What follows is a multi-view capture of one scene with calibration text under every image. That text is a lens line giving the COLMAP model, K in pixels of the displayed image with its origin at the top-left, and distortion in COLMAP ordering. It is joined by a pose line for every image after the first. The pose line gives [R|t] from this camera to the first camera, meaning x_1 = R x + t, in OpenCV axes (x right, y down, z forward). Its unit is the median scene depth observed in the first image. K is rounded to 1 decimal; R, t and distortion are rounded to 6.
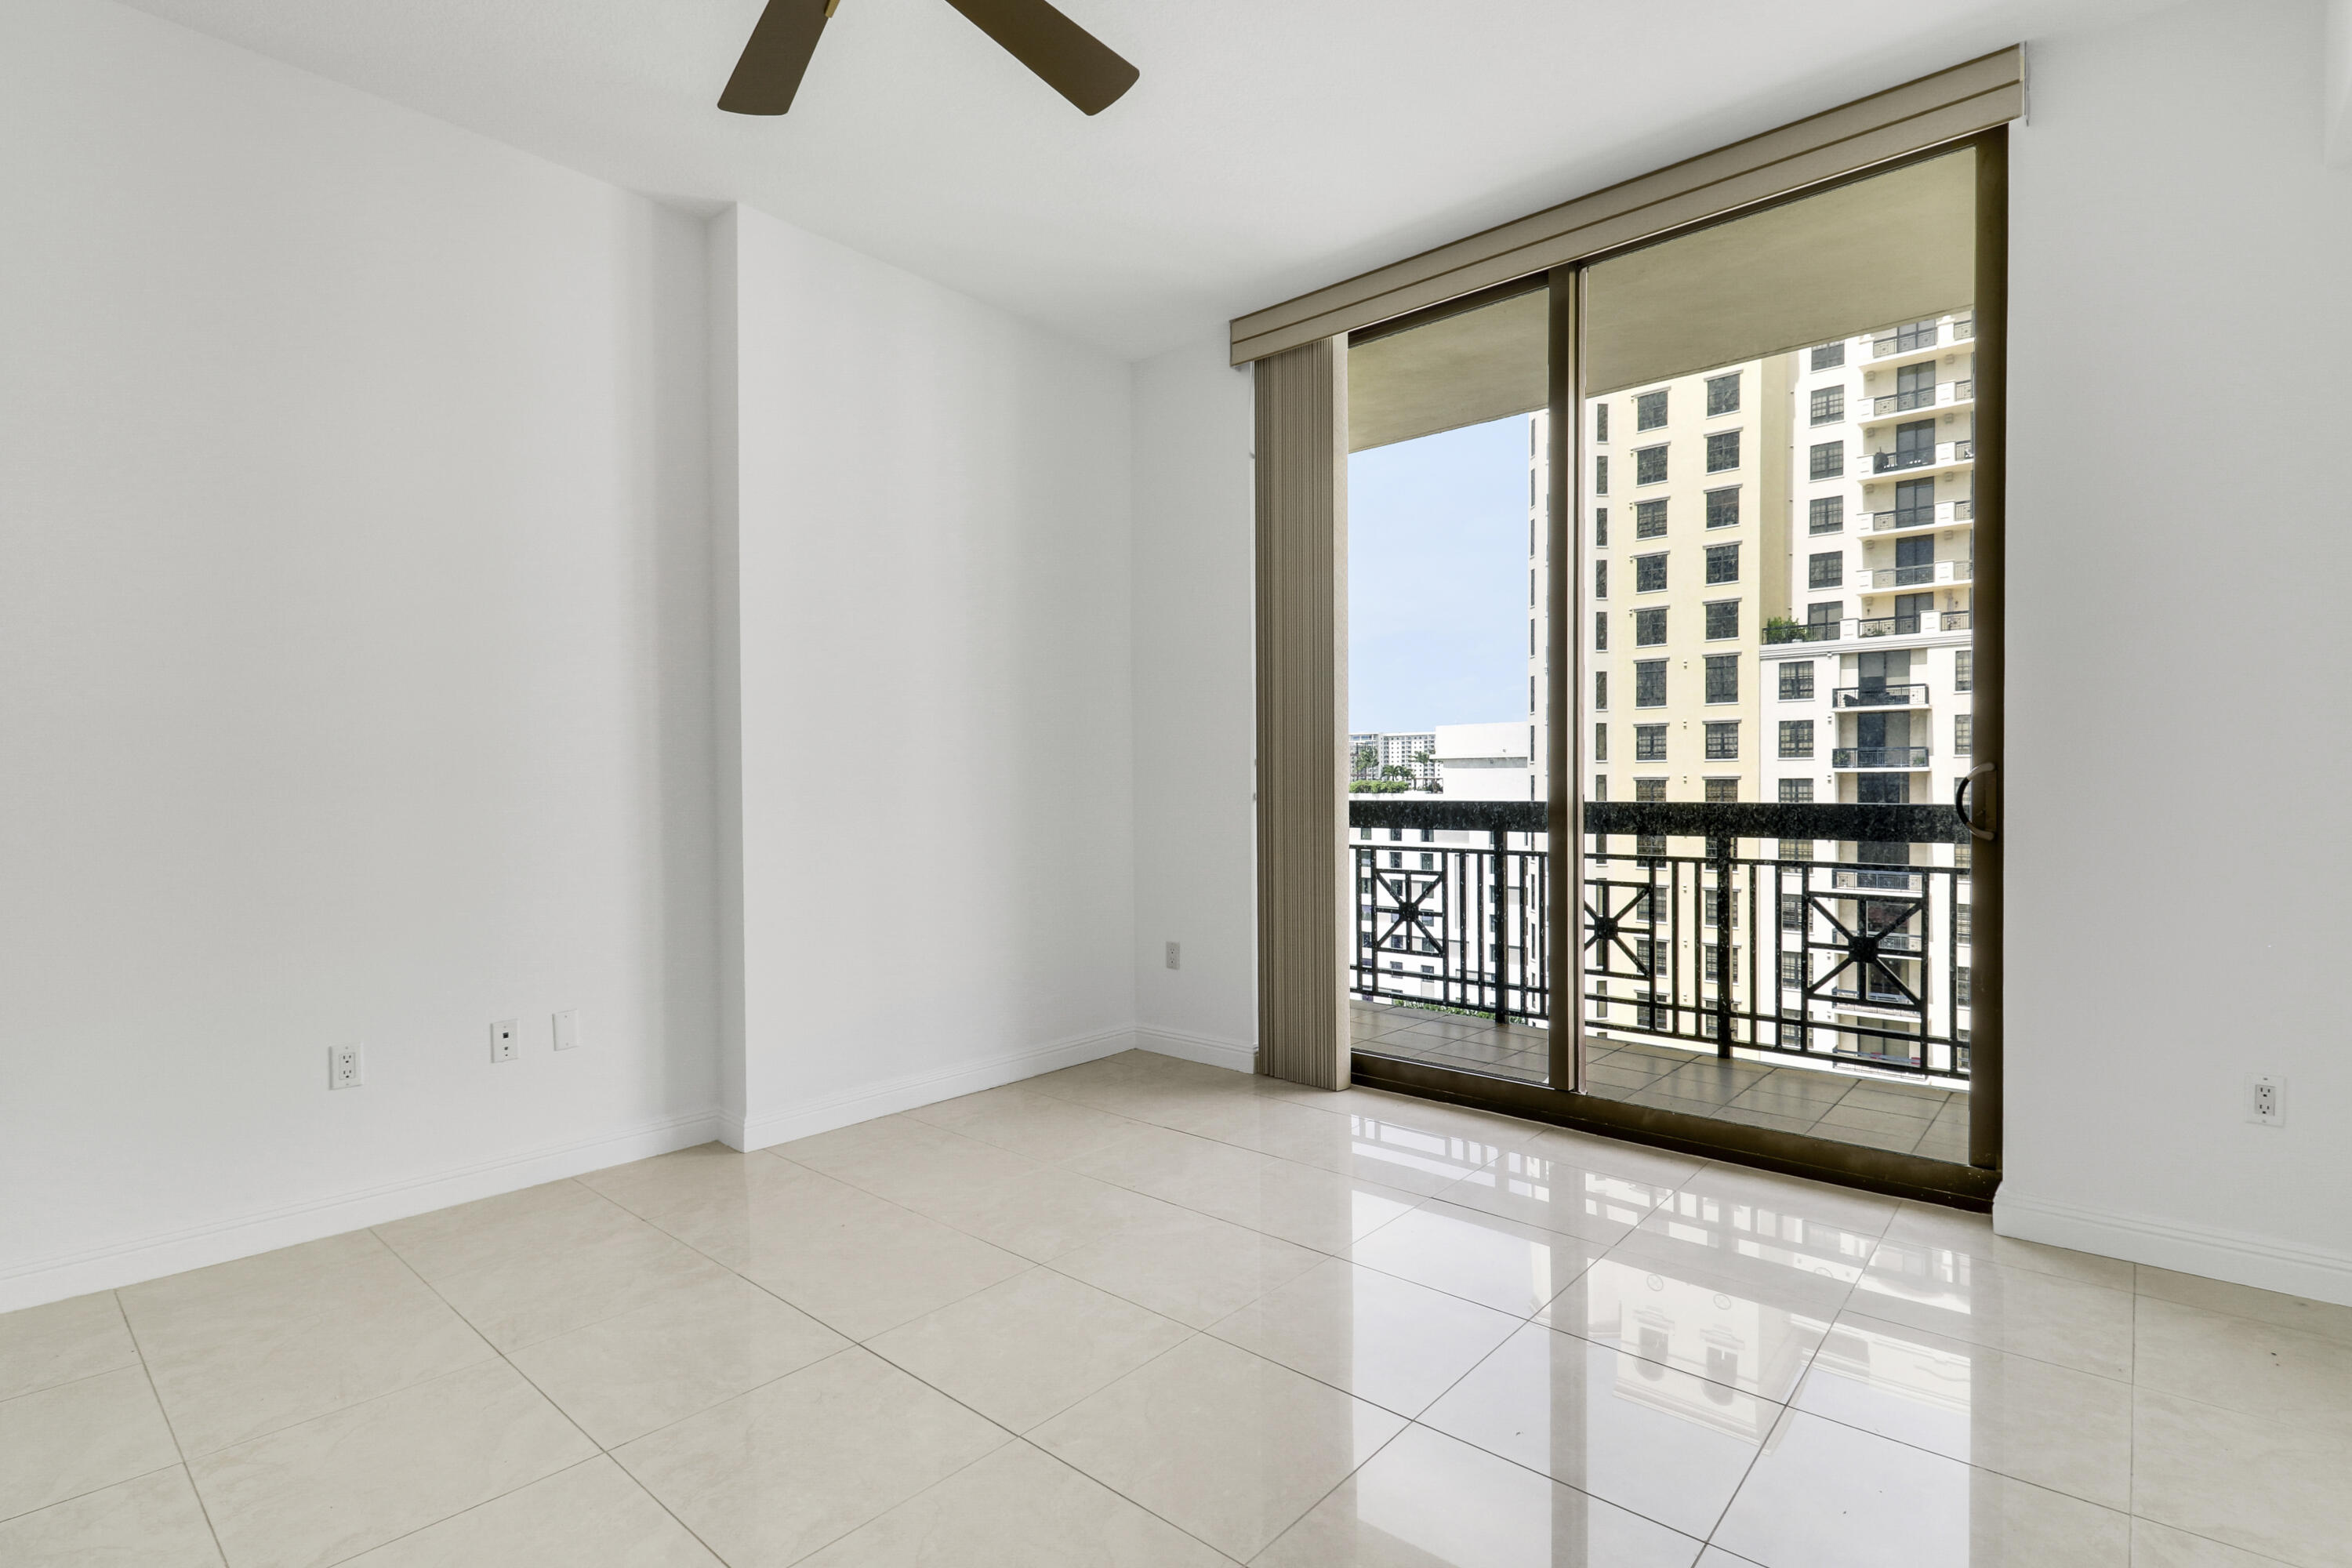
lens RADIAL K [[1104.8, 0, 1191.8], [0, 1104.8, 792.1], [0, 0, 1]] dist [-0.003464, -0.001636]
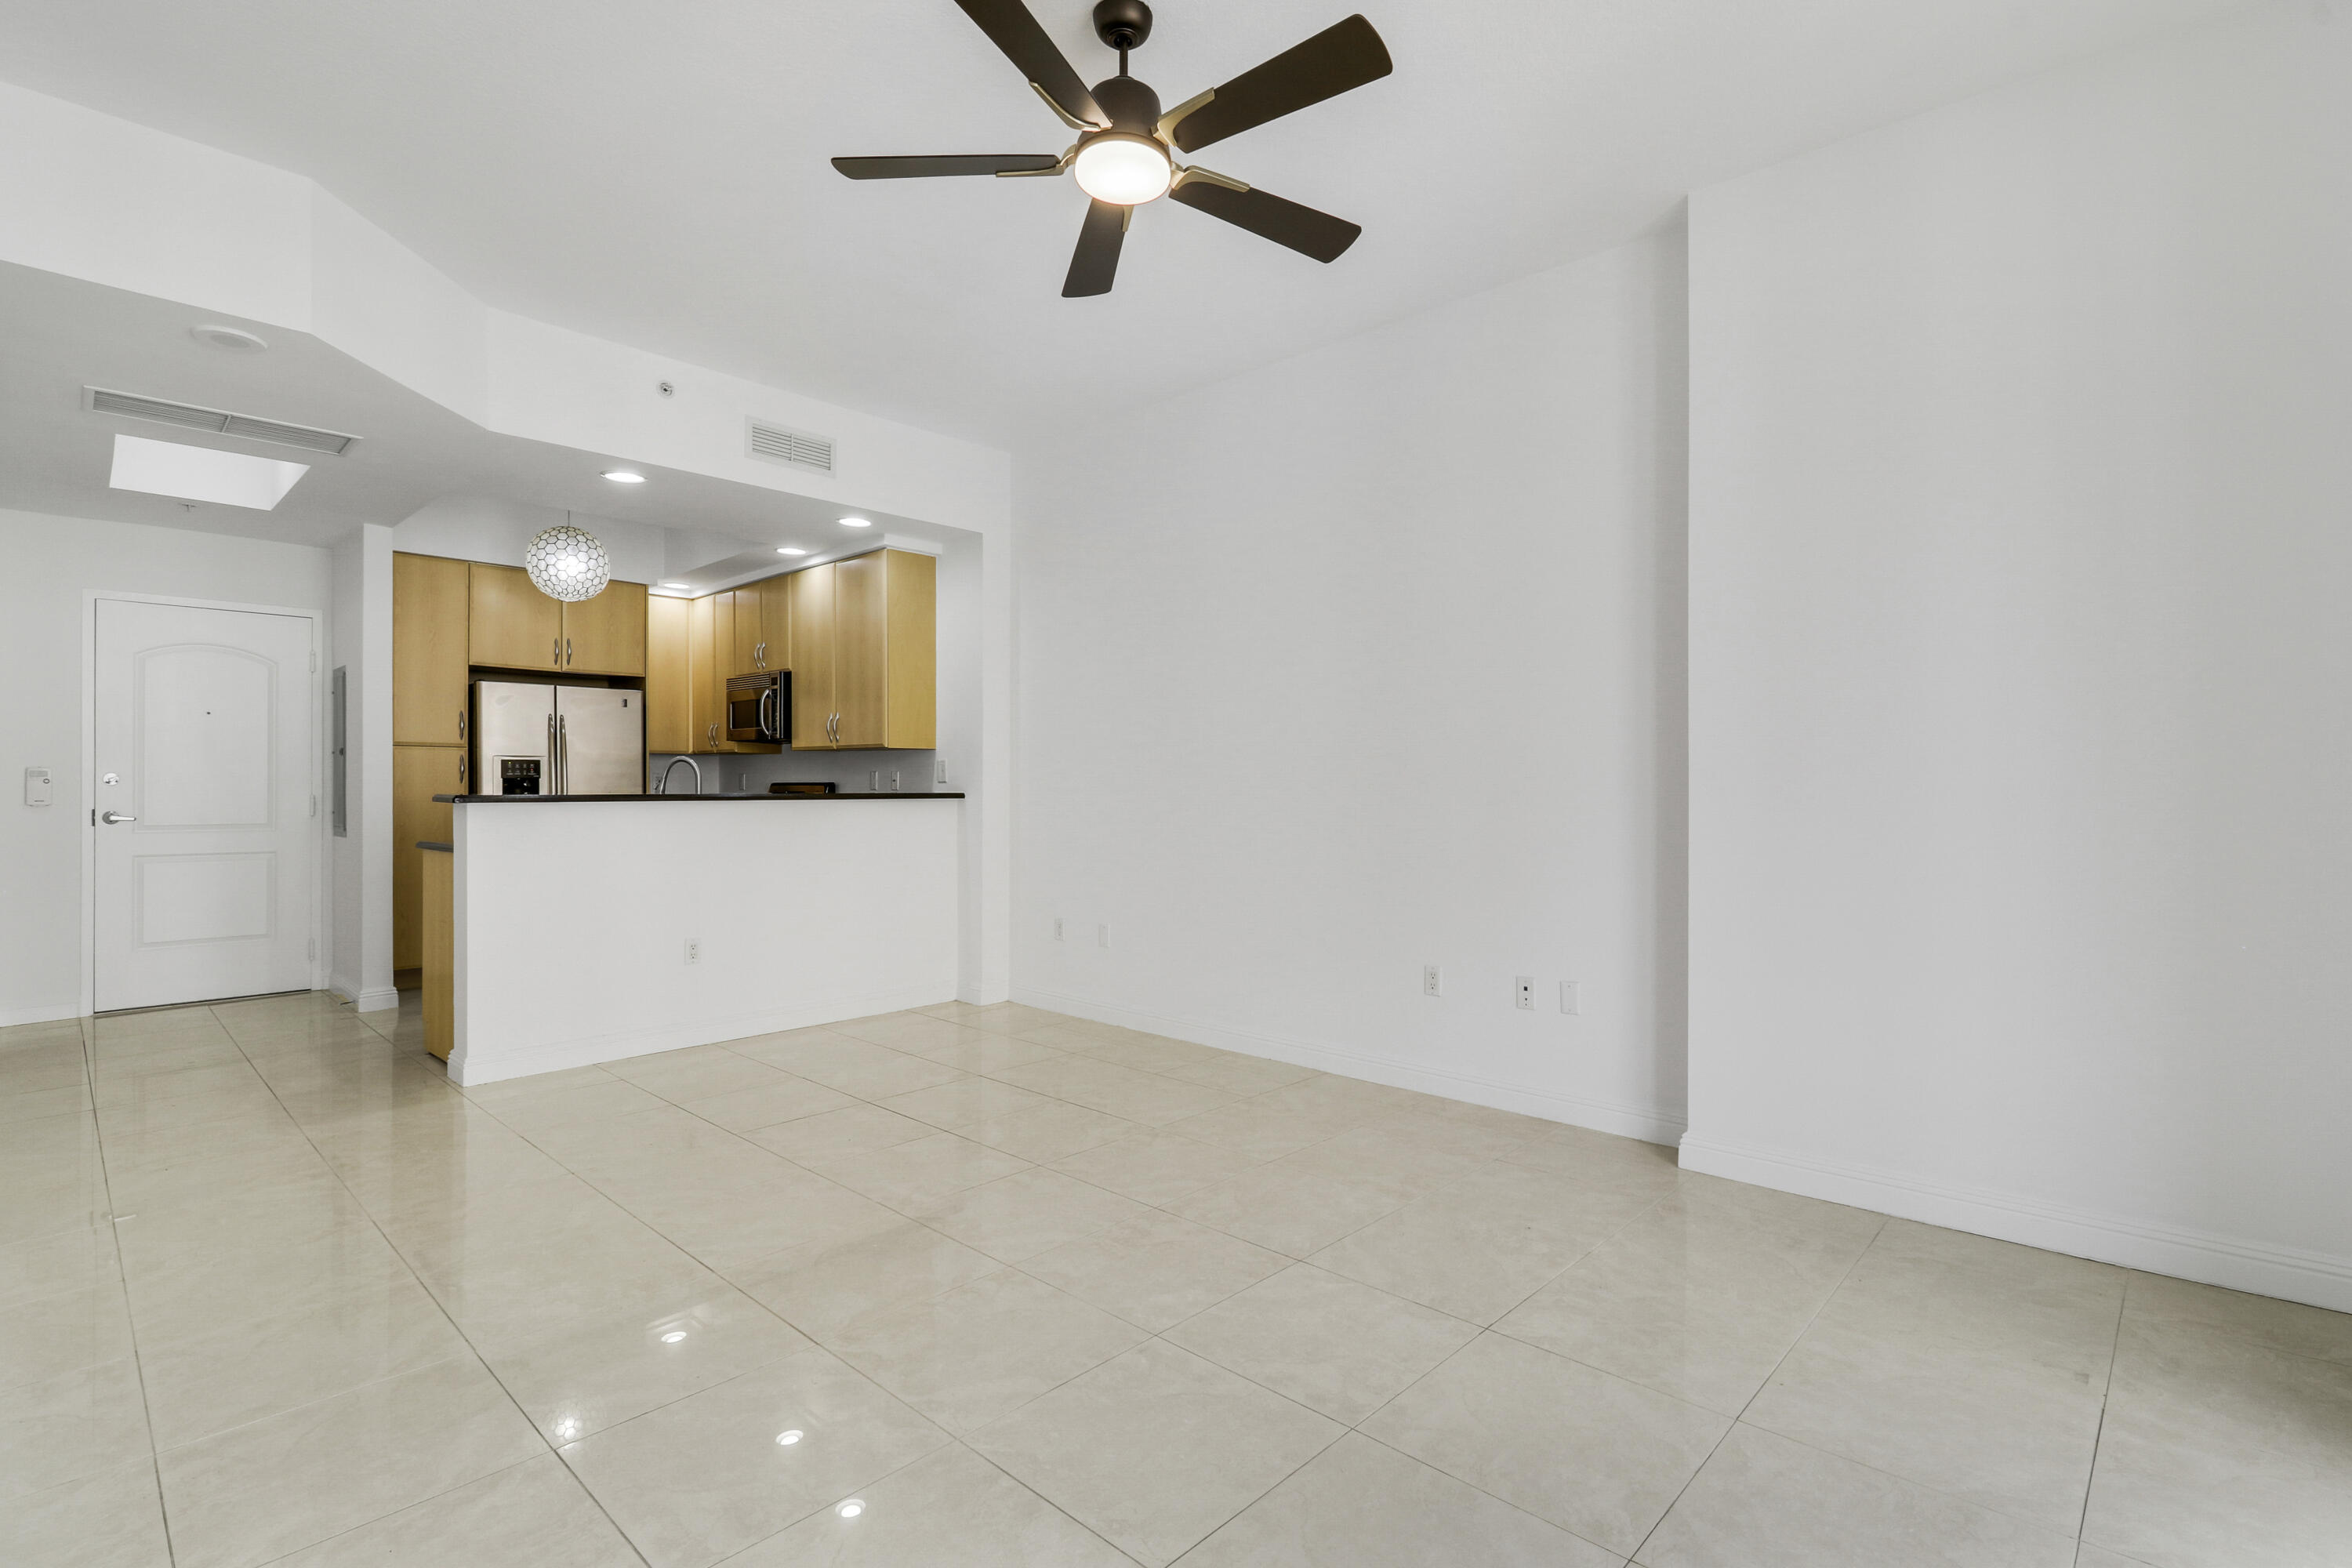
lens RADIAL K [[1096.4, 0, 1176.0], [0, 1096.4, 784.0], [0, 0, 1]] dist [0.006282, -0.015815]
pose [[-0.044917, -0.003311, -0.998985, 0.346251], [-0.007045, 0.999971, -0.002998, -0.002172], [0.998966, 0.006904, -0.044939, 0.358616]]
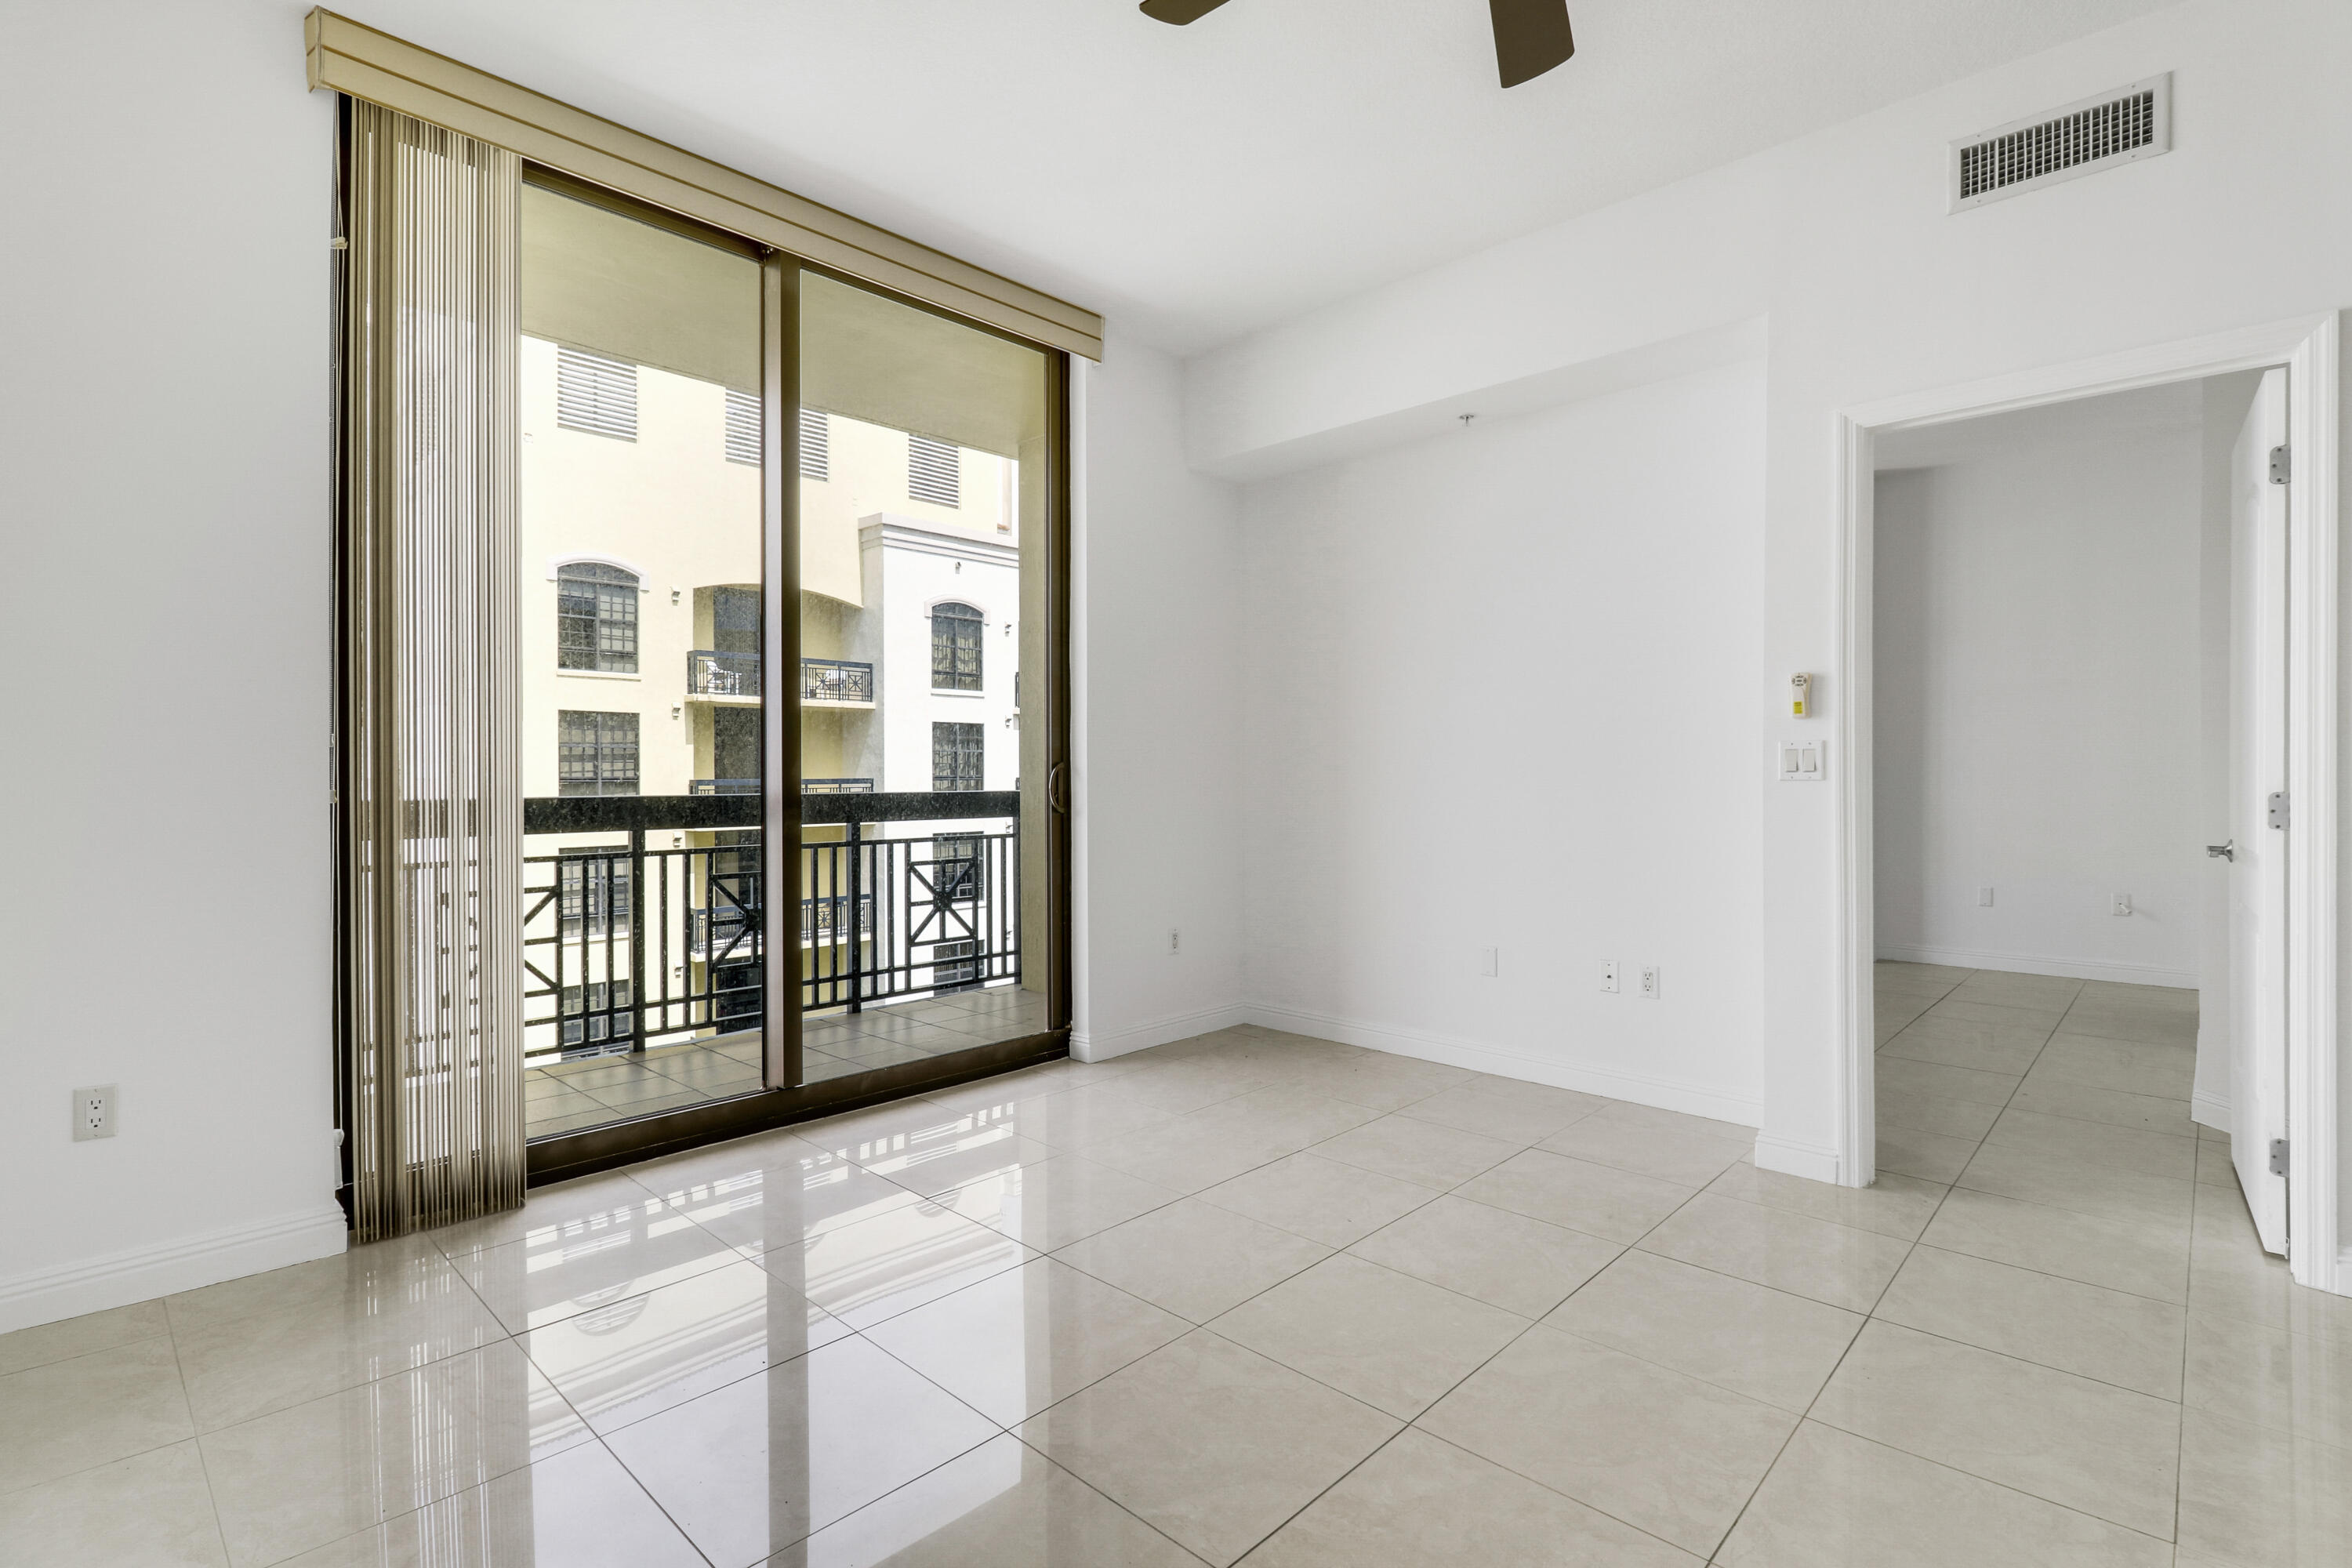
lens RADIAL K [[1095.8, 0, 1203.8], [0, 1095.8, 781.1], [0, 0, 1]] dist [0.000326, -0.000152]
pose [[0.040497, -0.003057, 0.999175, -0.413332], [0.012421, 0.999920, 0.002555, 0.000177], [-0.999102, 0.012307, 0.040531, 0.380682]]
